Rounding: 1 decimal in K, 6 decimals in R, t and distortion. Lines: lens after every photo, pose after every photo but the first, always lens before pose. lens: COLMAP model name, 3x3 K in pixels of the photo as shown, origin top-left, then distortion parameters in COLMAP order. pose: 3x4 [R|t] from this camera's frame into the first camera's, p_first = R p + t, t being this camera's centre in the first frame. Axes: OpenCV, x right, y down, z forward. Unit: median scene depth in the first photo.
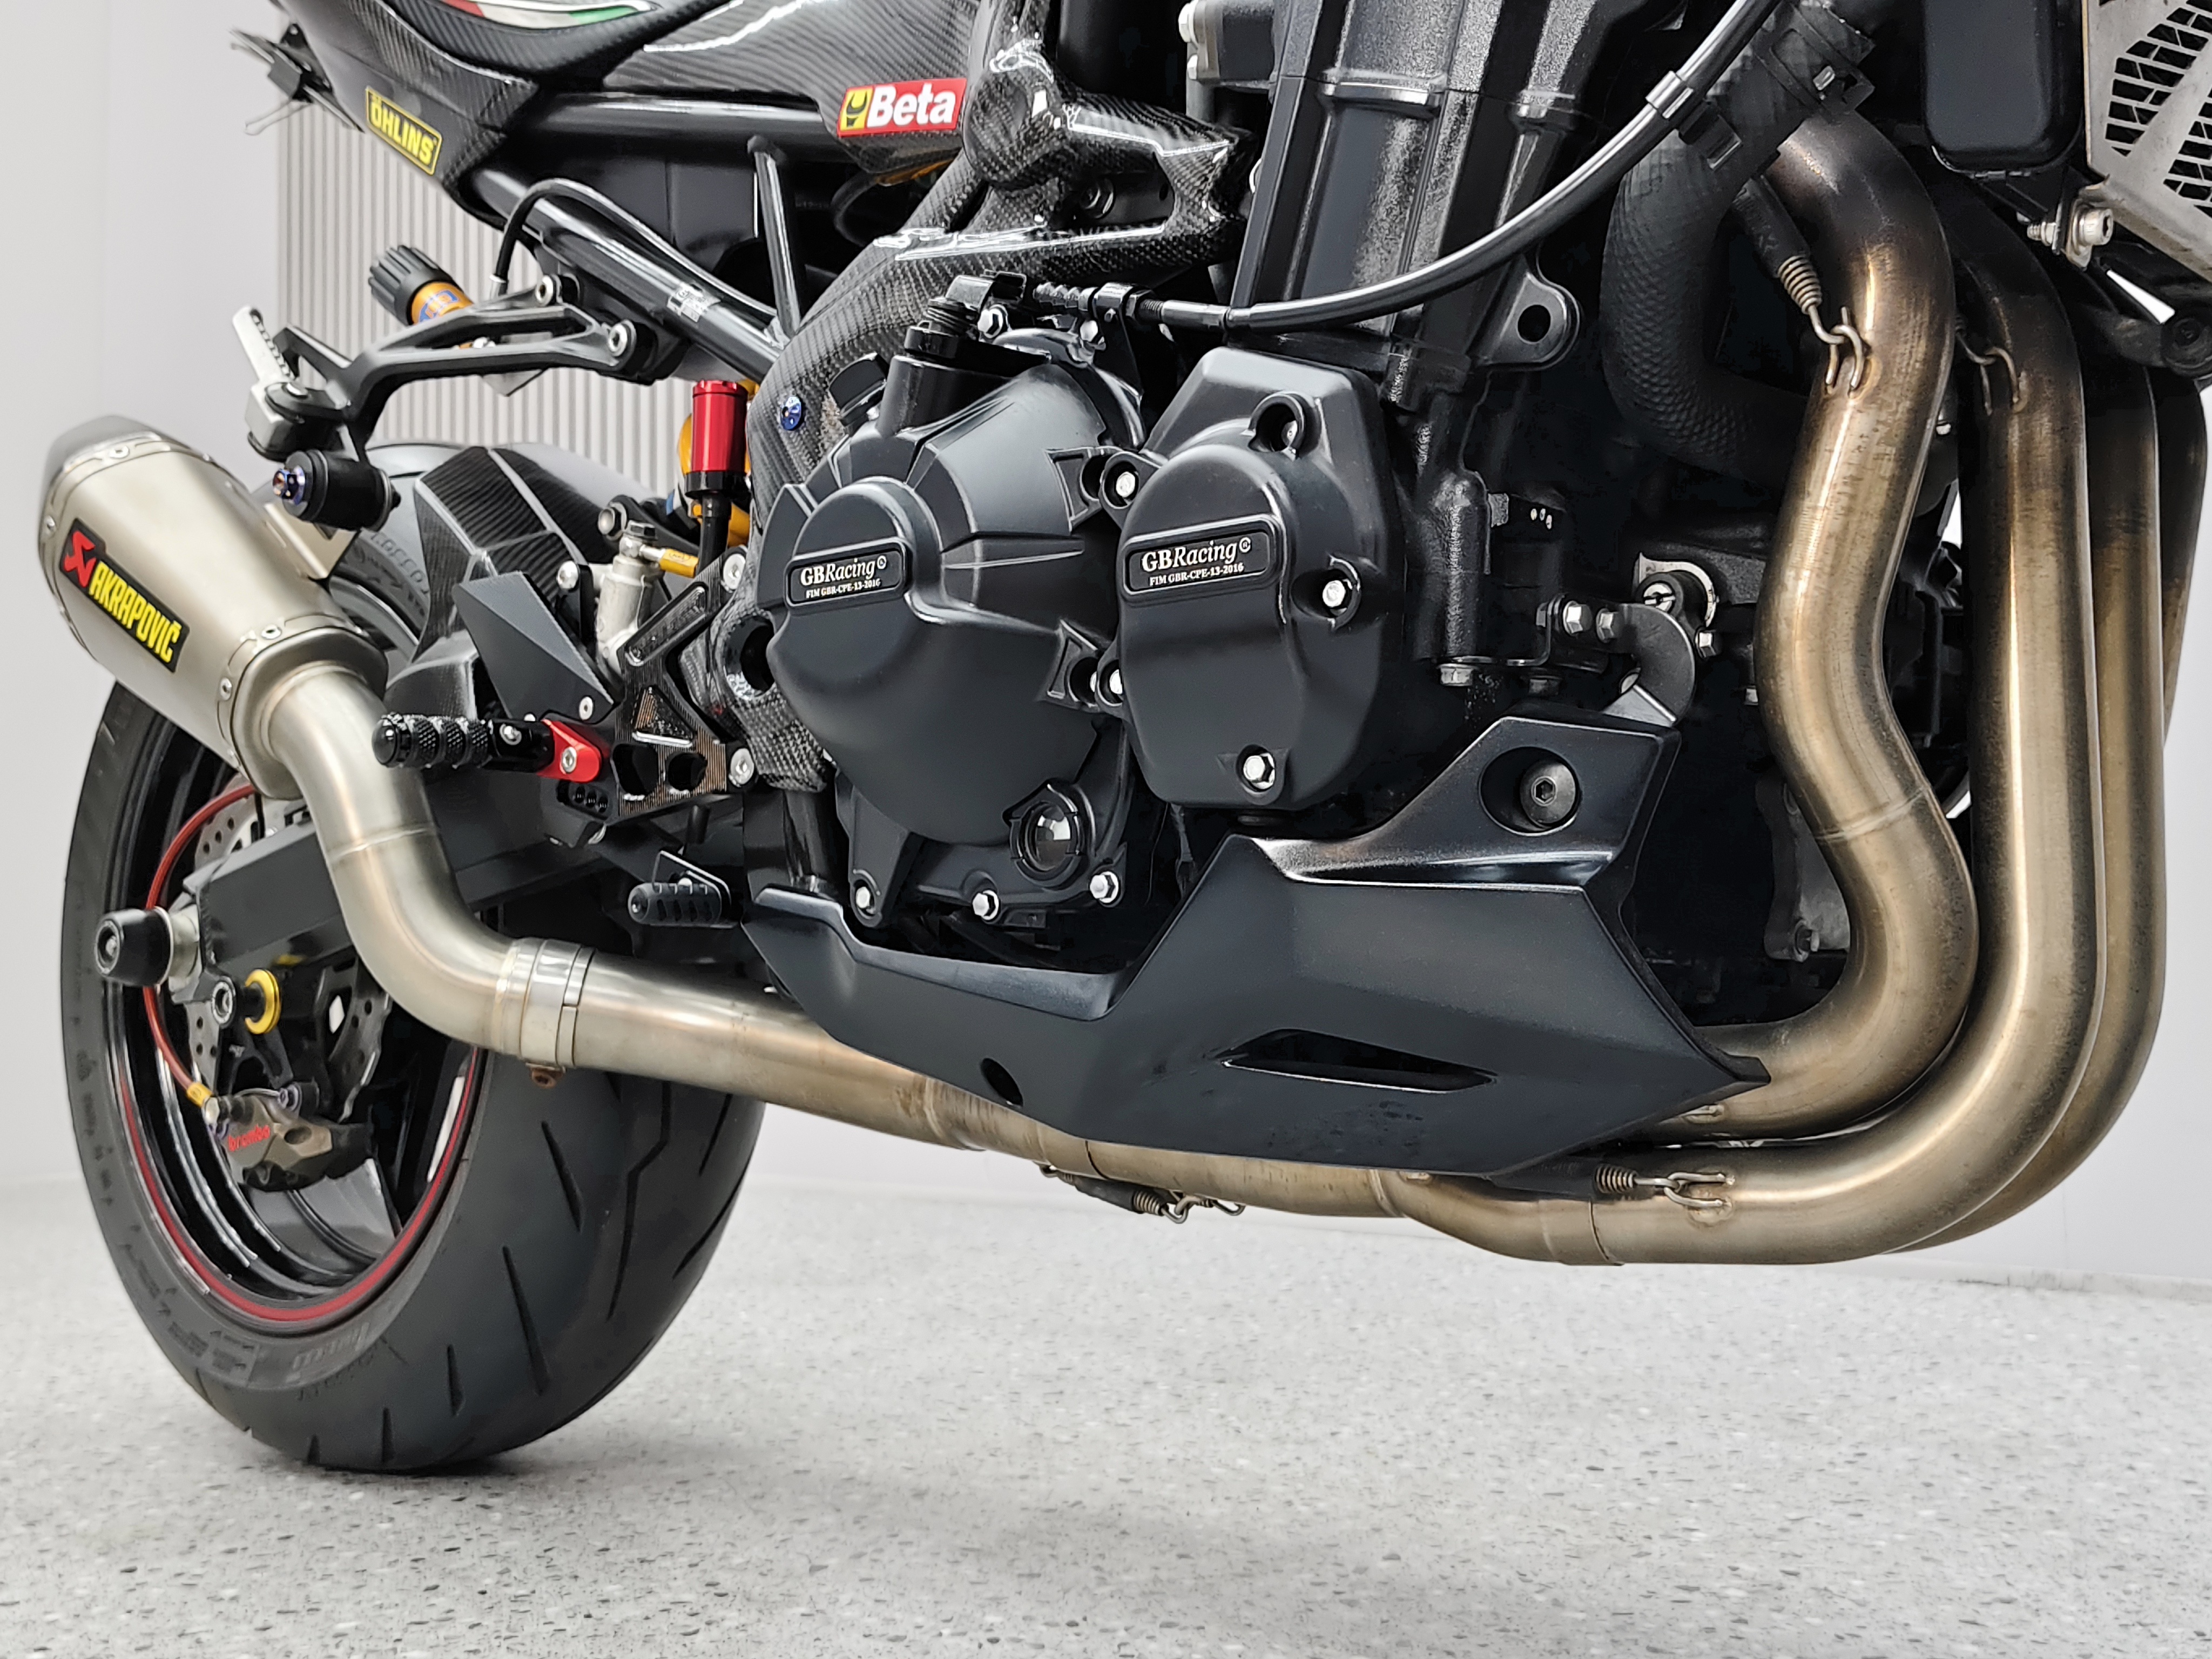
lens RADIAL K [[2275.7, 0, 1106.0], [0, 2275.7, 829.5], [0, 0, 1]] dist [0.018818, 0.028863]
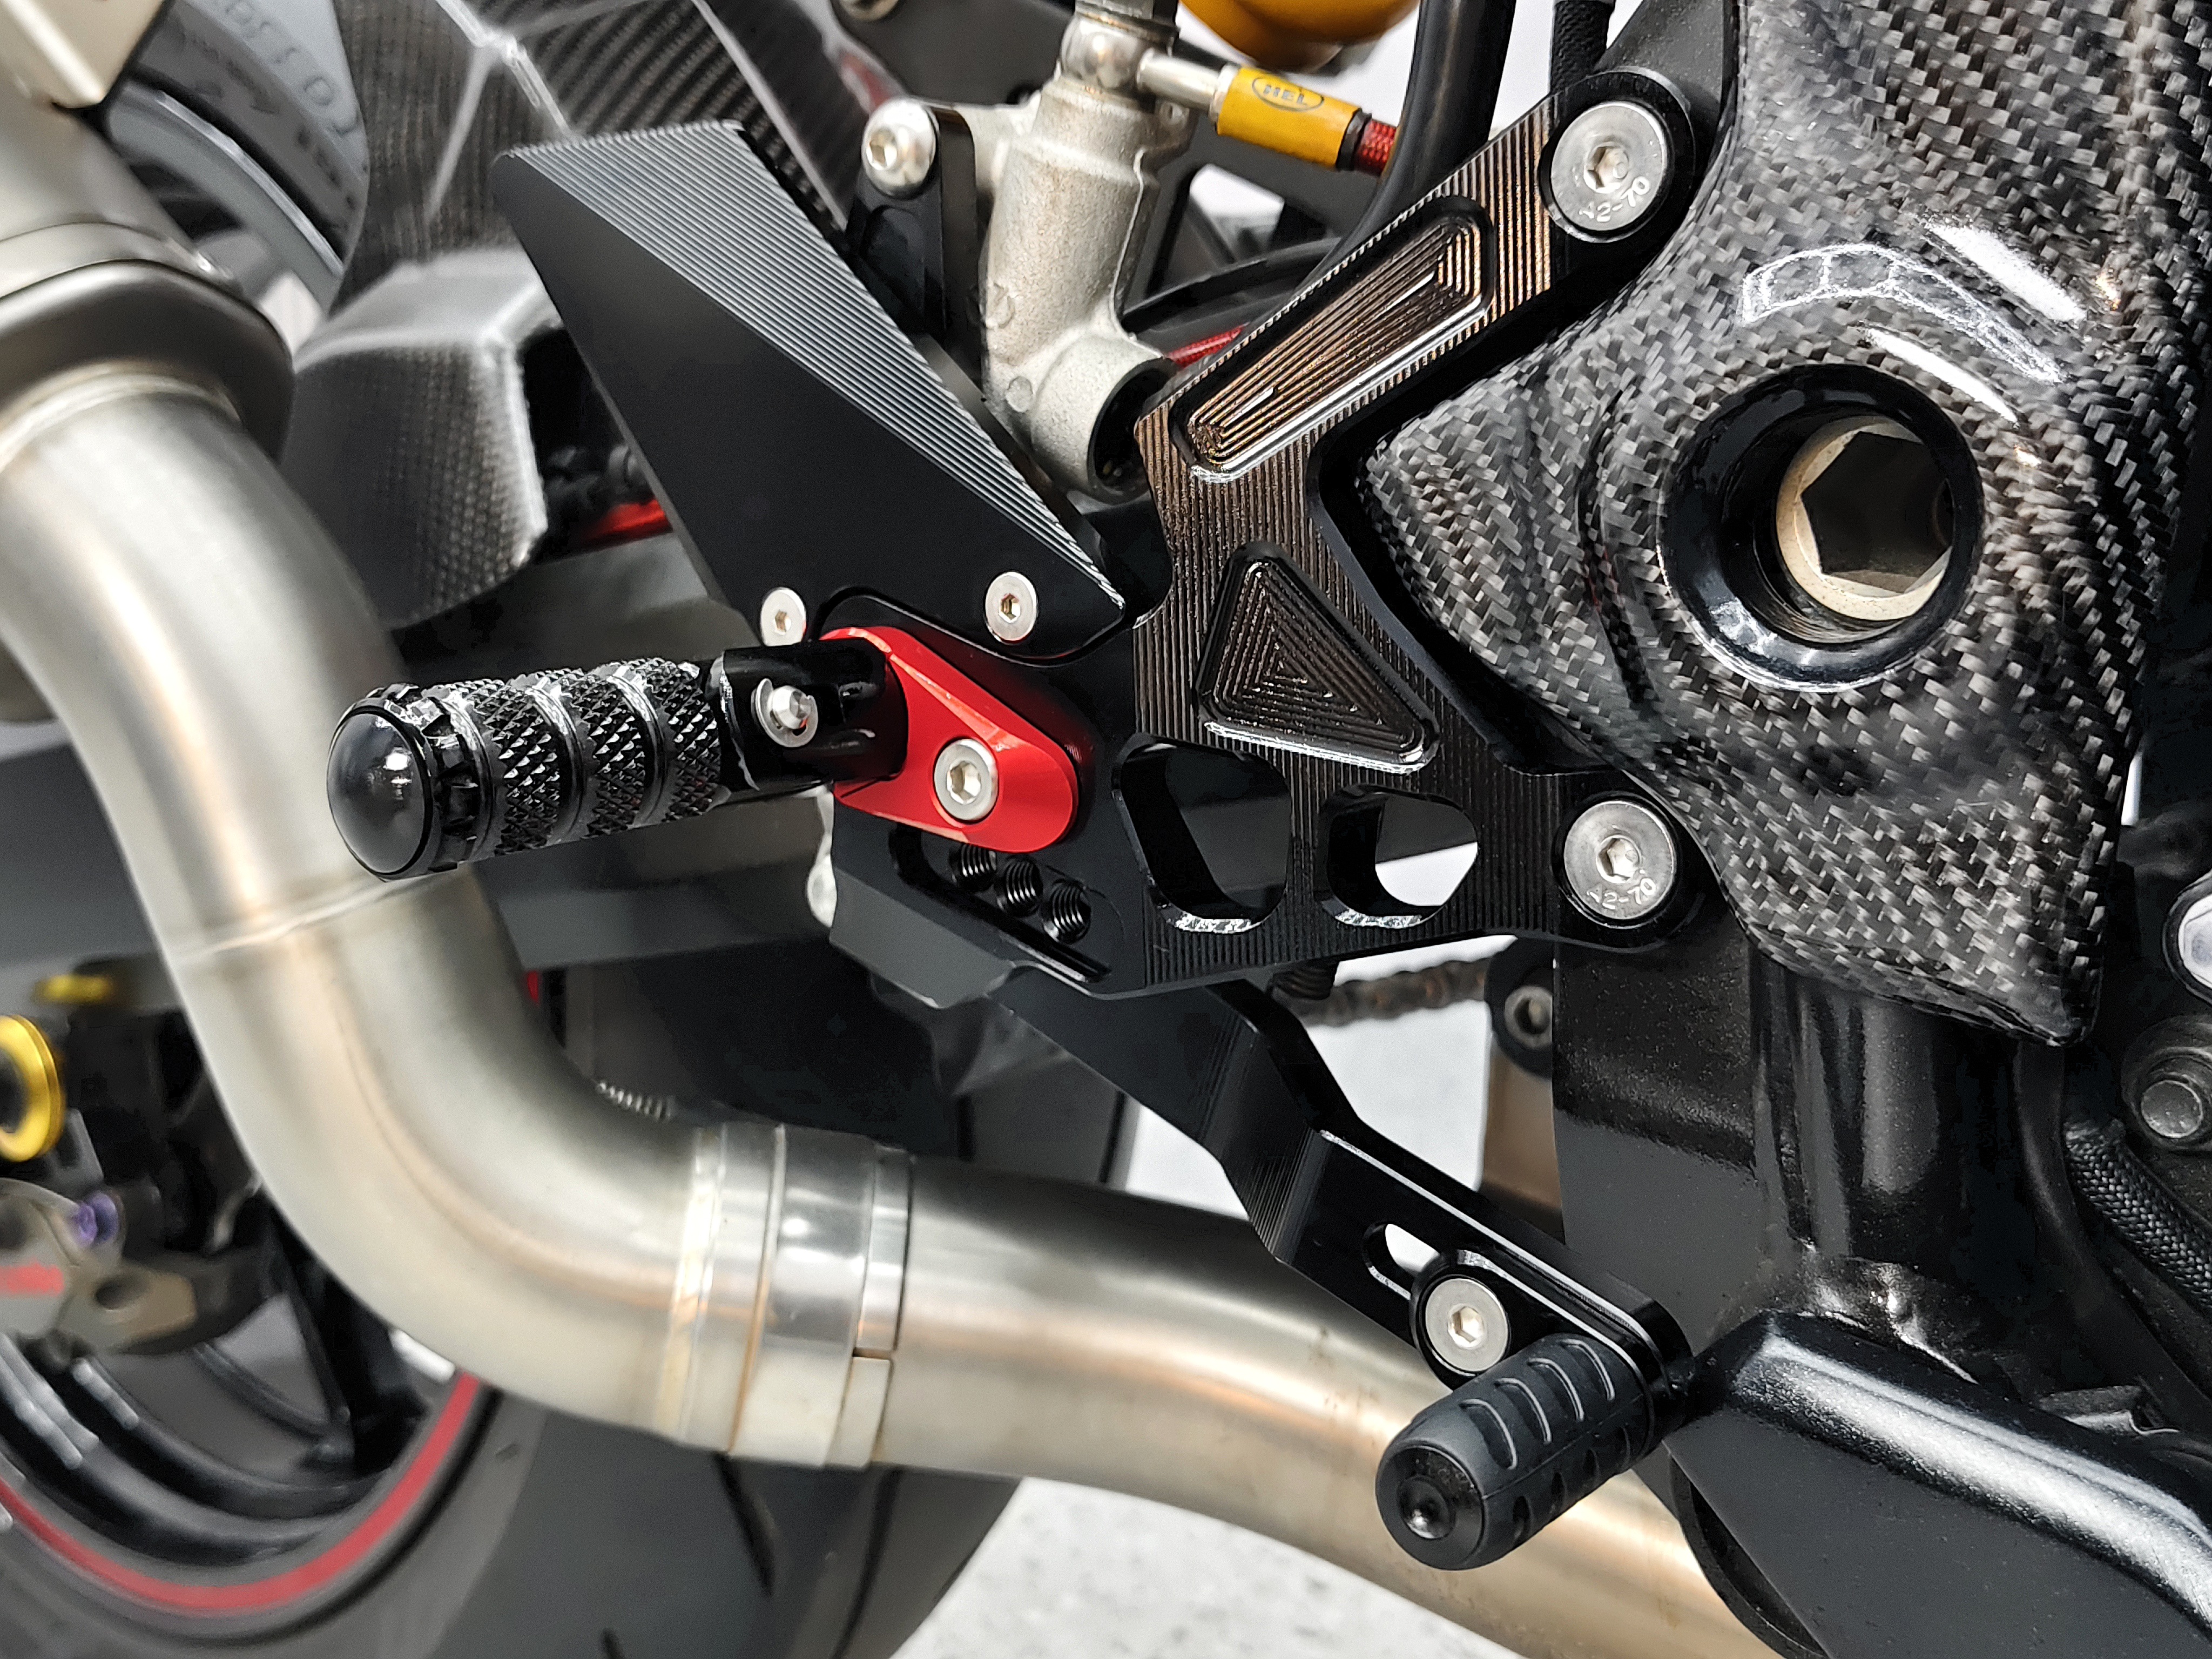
lens RADIAL K [[2316.9, 0, 1085.4], [0, 2316.9, 802.7], [0, 0, 1]] dist [0.019554, 0.024726]
pose [[0.997840, -0.000492, 0.065687, -0.224154], [-0.013070, 0.978491, 0.205874, -0.086018], [-0.064375, -0.206288, 0.976371, 0.646857]]
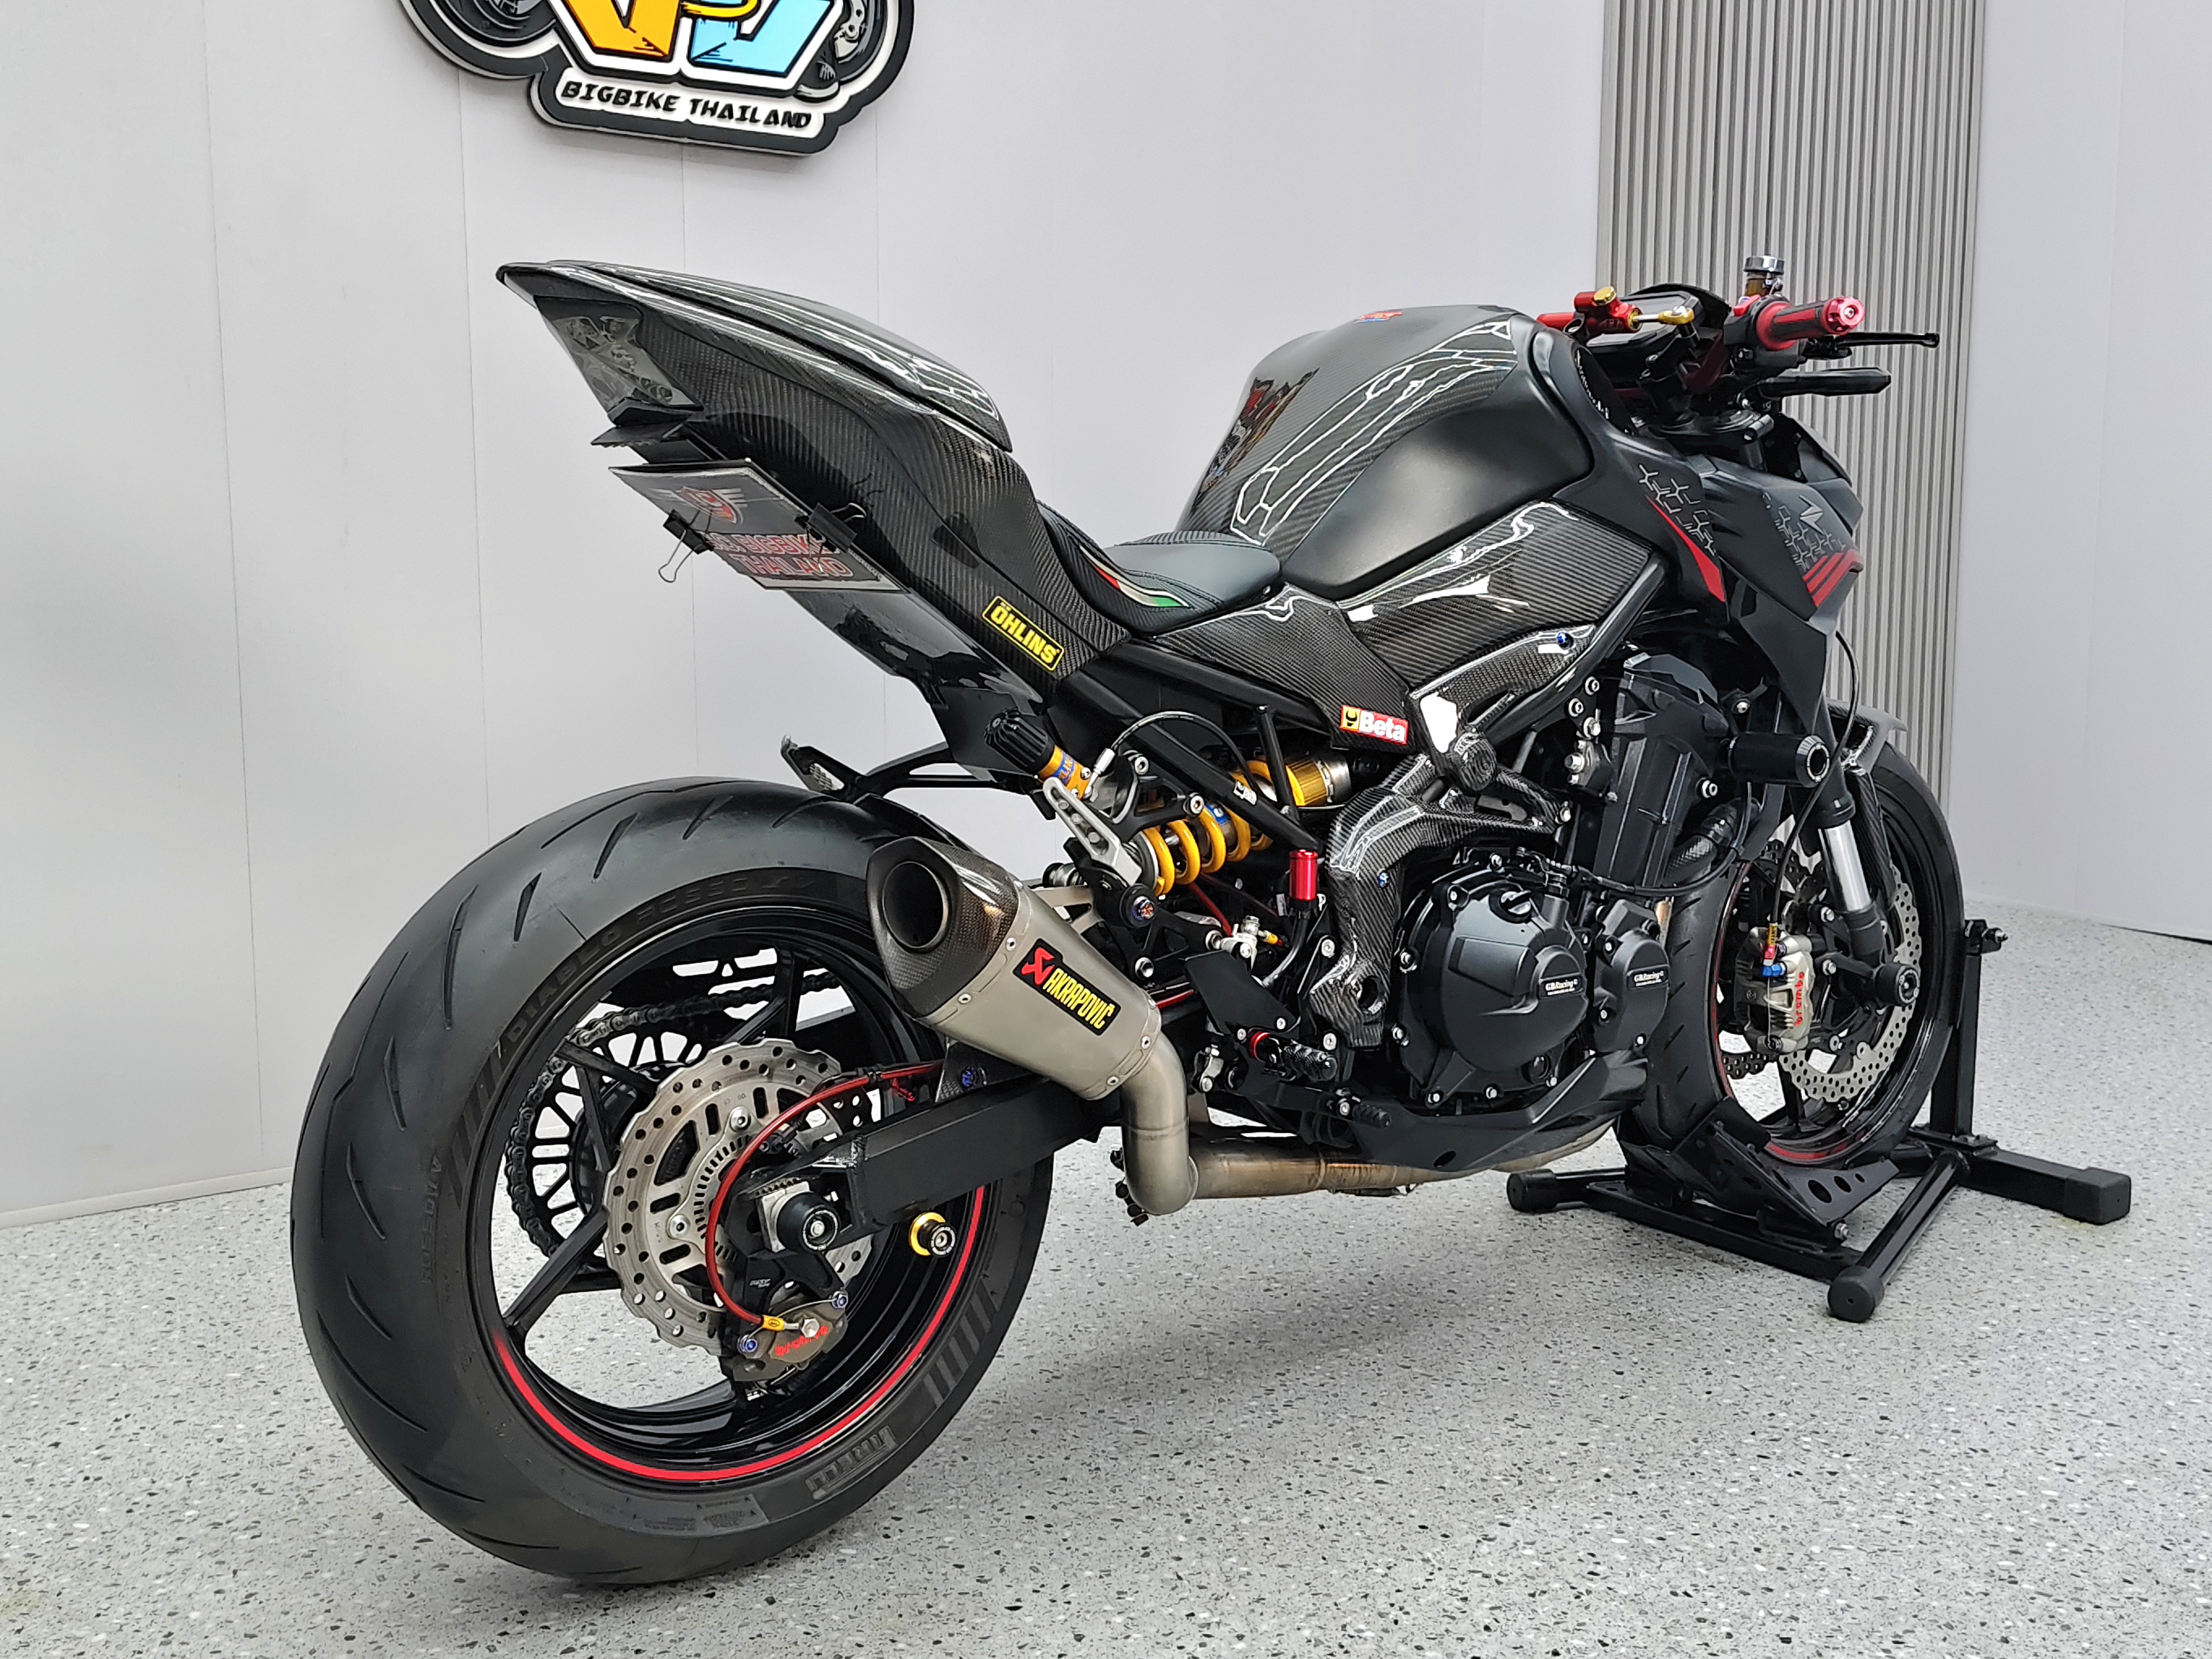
lens RADIAL K [[2247.6, 0, 1106.0], [0, 2247.6, 829.5], [0, 0, 1]] dist [-0.006551, 0.154341]
pose [[0.190837, -0.110940, 0.975332, -1.965663], [-0.073199, 0.989218, 0.126842, -0.419005], [-0.978889, -0.095600, 0.180659, 0.766753]]
